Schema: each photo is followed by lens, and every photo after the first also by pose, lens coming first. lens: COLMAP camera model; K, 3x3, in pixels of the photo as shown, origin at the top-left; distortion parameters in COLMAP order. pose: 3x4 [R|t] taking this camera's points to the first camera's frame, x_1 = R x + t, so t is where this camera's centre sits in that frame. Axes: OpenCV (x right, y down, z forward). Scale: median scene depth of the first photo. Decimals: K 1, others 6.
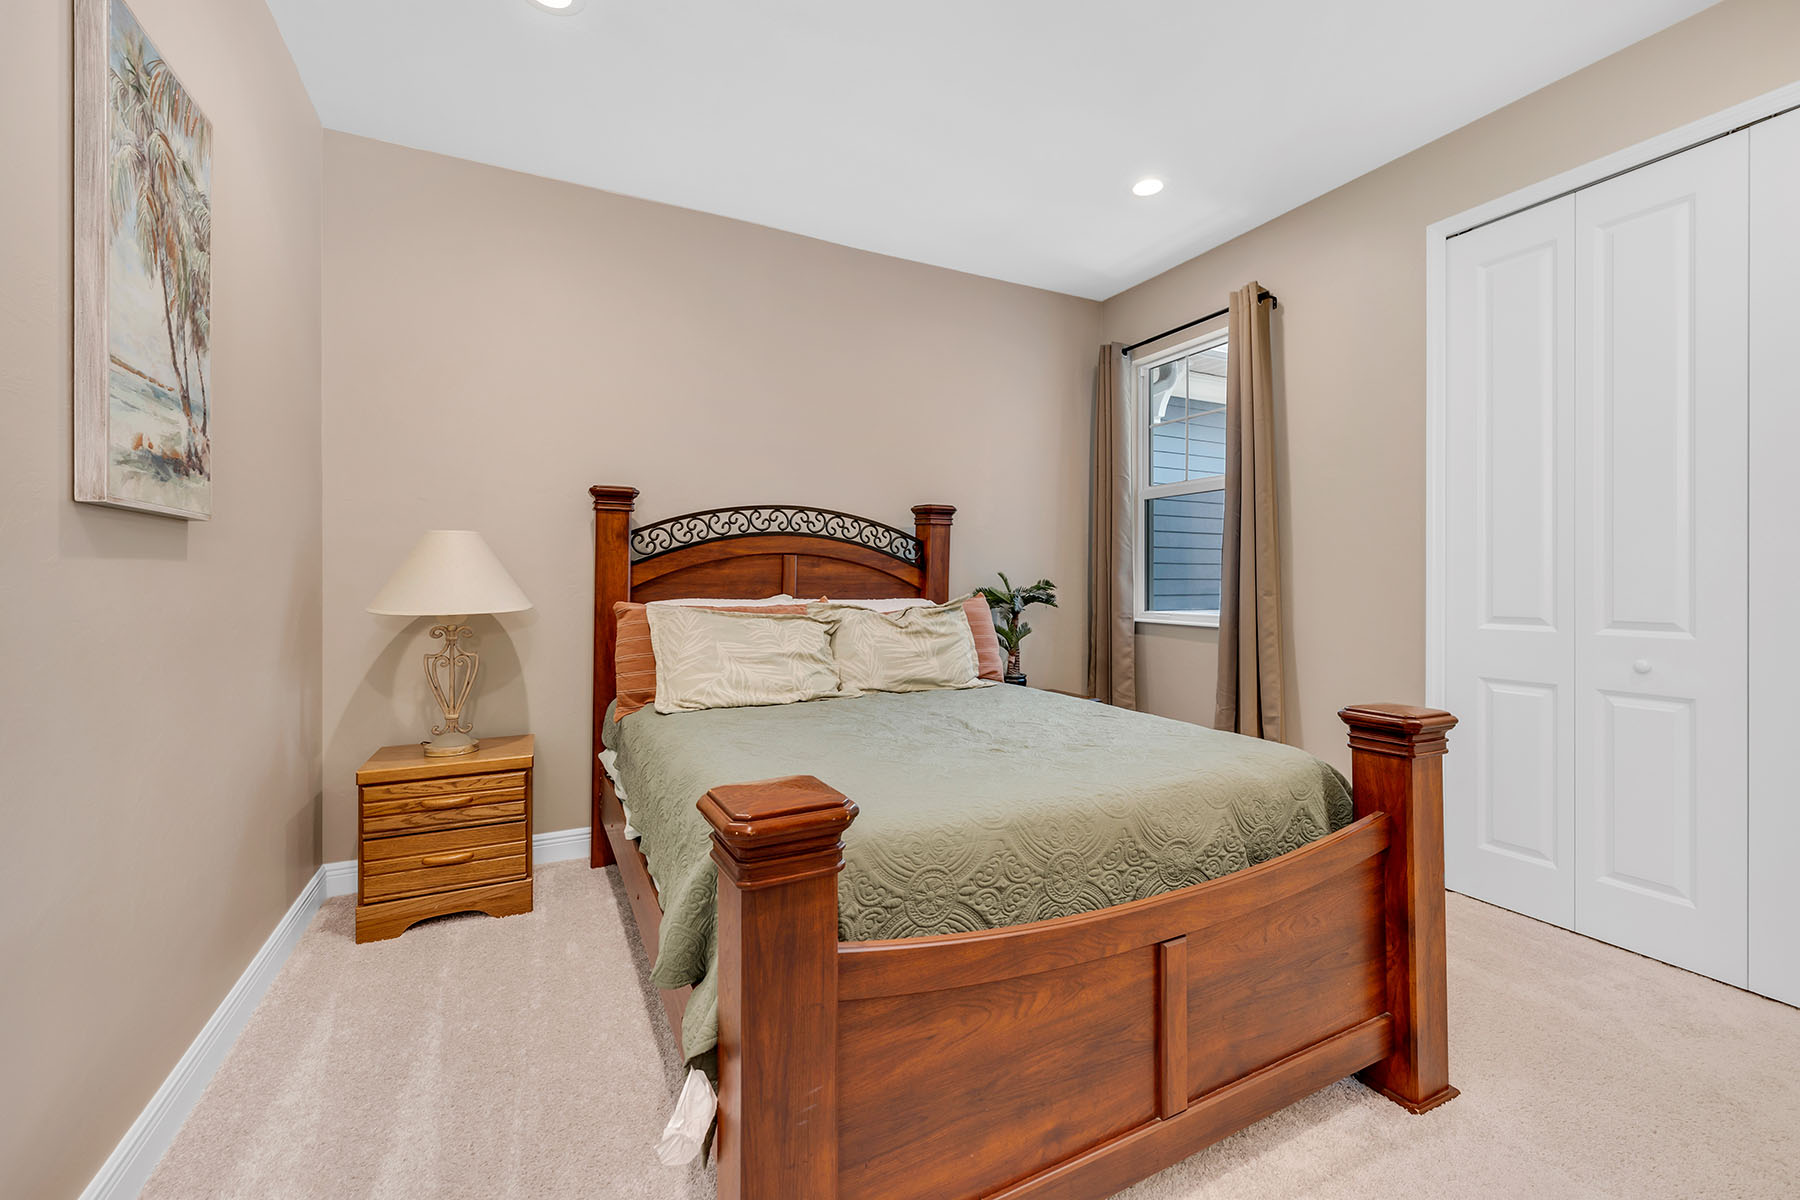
lens RADIAL K [[718.1, 0, 897.7], [0, 718.1, 589.8], [0, 0, 1]] dist [-0.000325, -0.000169]
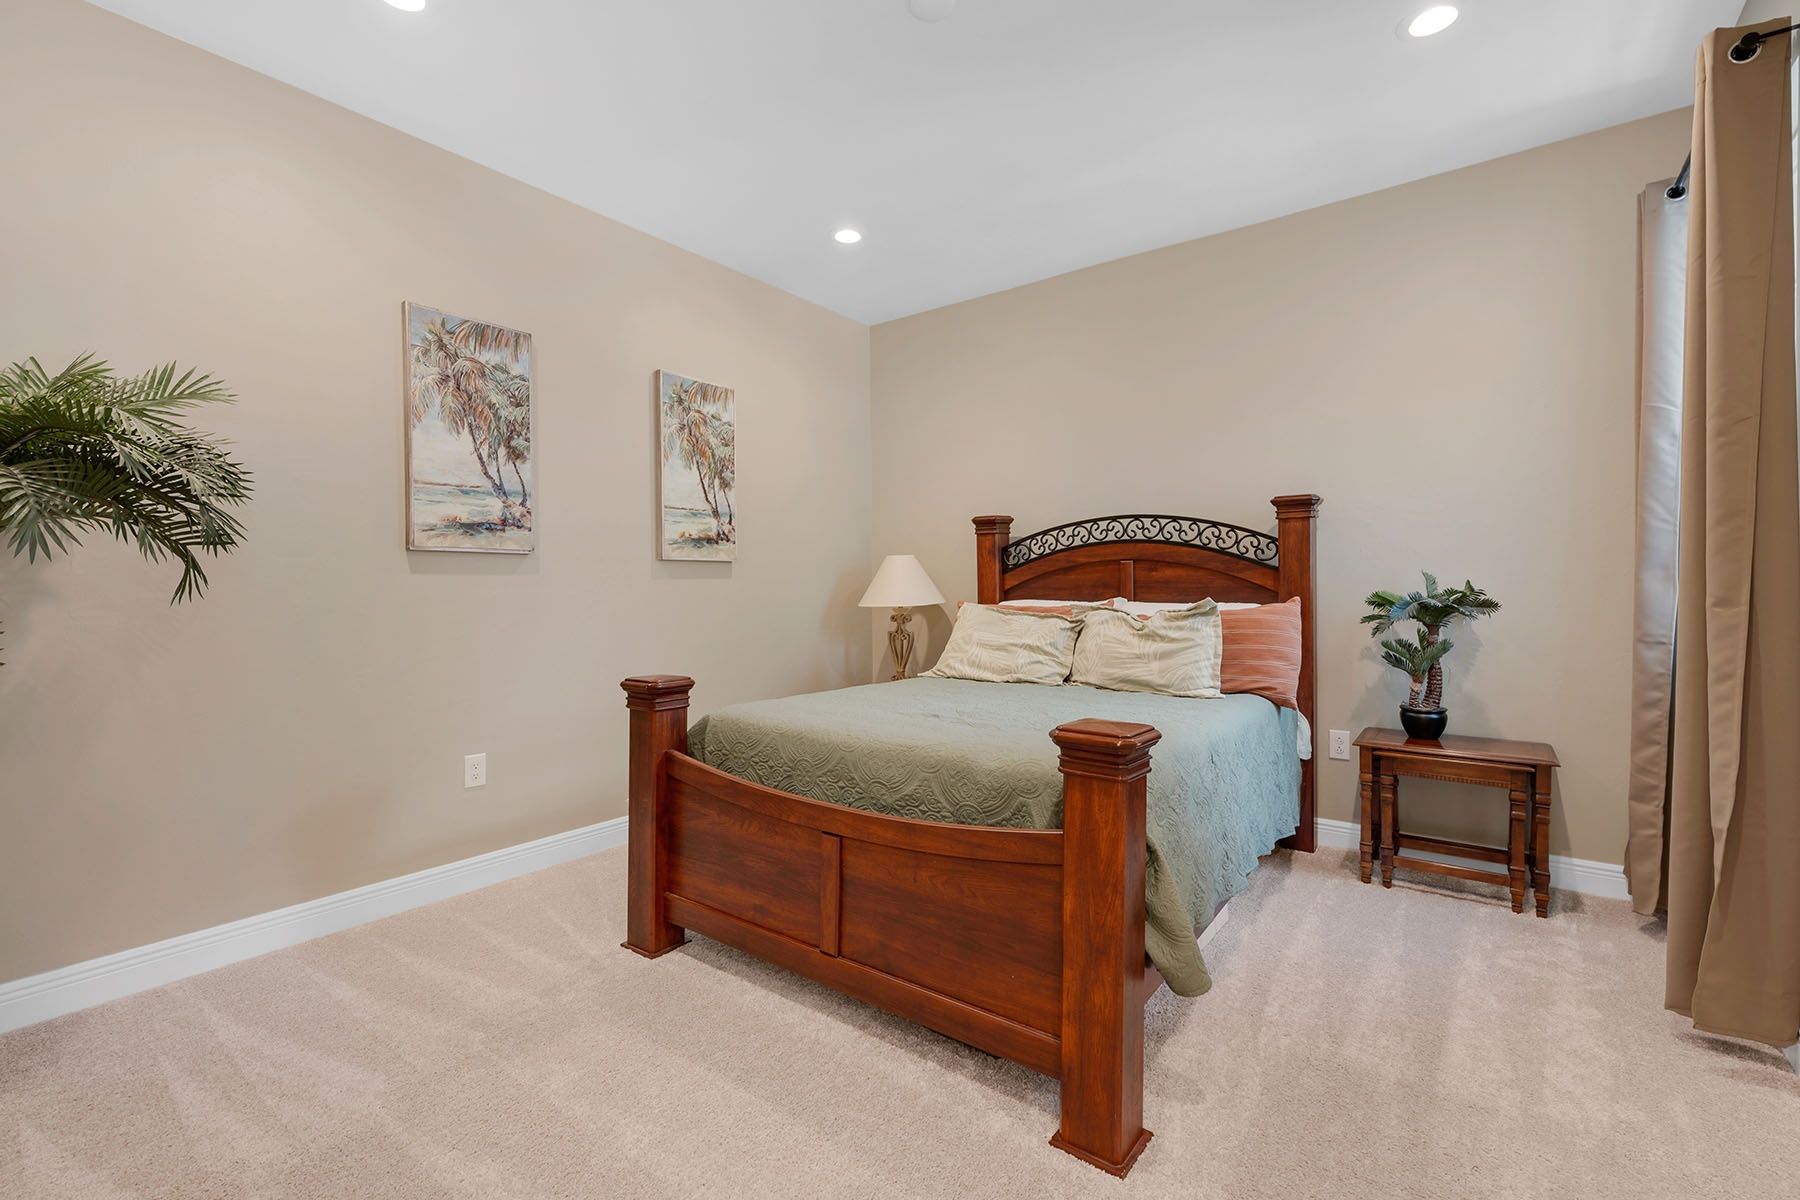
lens RADIAL K [[779.0, 0, 902.3], [0, 779.0, 605.8], [0, 0, 1]] dist [0.000185, -0.000057]
pose [[0.450173, 0.018290, -0.892754, 0.831029], [-0.004935, 0.999826, 0.017996, -0.000428], [0.892928, -0.003696, 0.450184, 0.192877]]
